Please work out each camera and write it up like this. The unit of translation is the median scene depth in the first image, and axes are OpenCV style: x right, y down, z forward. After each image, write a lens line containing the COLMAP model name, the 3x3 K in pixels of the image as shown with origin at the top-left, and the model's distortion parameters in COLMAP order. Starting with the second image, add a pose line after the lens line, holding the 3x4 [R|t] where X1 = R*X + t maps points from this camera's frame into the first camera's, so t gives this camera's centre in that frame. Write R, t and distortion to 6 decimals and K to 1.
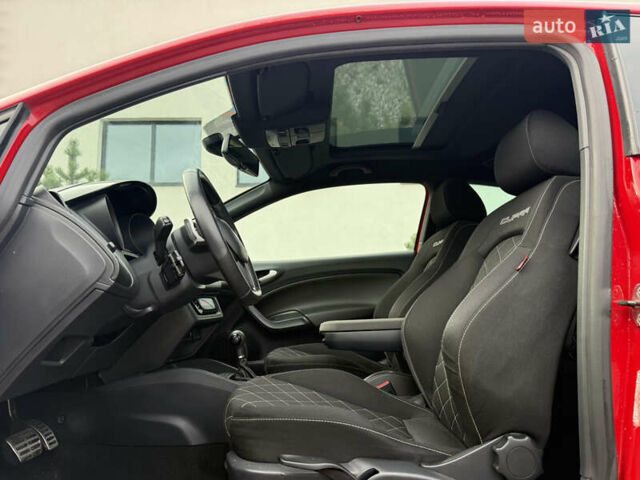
lens RADIAL K [[455.5, 0, 317.7], [0, 455.5, 243.4], [0, 0, 1]] dist [0.050454, -0.118613]
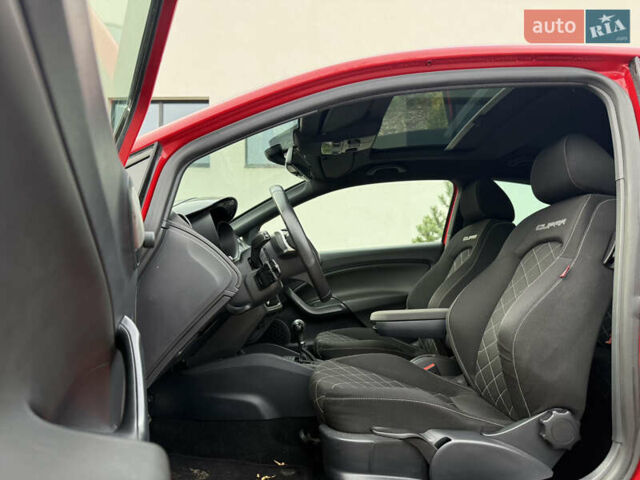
lens RADIAL K [[455.5, 0, 317.7], [0, 455.5, 243.4], [0, 0, 1]] dist [0.050454, -0.118613]
pose [[0.999981, -0.002355, 0.005678, -0.187163], [0.002042, 0.998512, 0.054499, -0.085343], [-0.005798, -0.054486, 0.998498, -0.176280]]
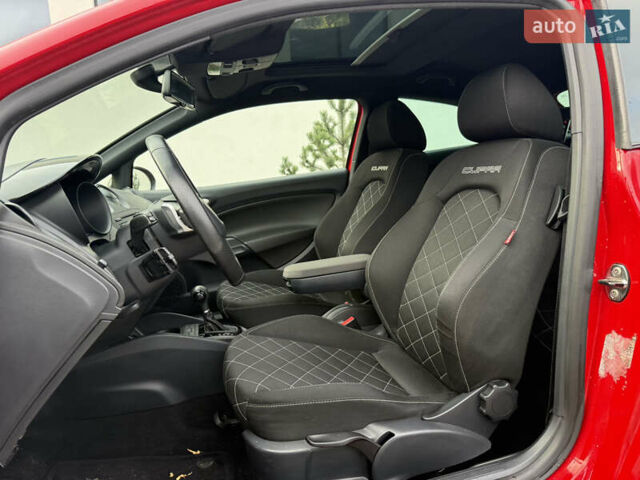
lens RADIAL K [[455.5, 0, 317.7], [0, 455.5, 243.4], [0, 0, 1]] dist [0.050454, -0.118613]
pose [[0.965727, -0.092650, 0.242463, -0.221790], [0.022386, 0.960374, 0.277815, -0.218315], [-0.258594, -0.262866, 0.929532, 0.087764]]
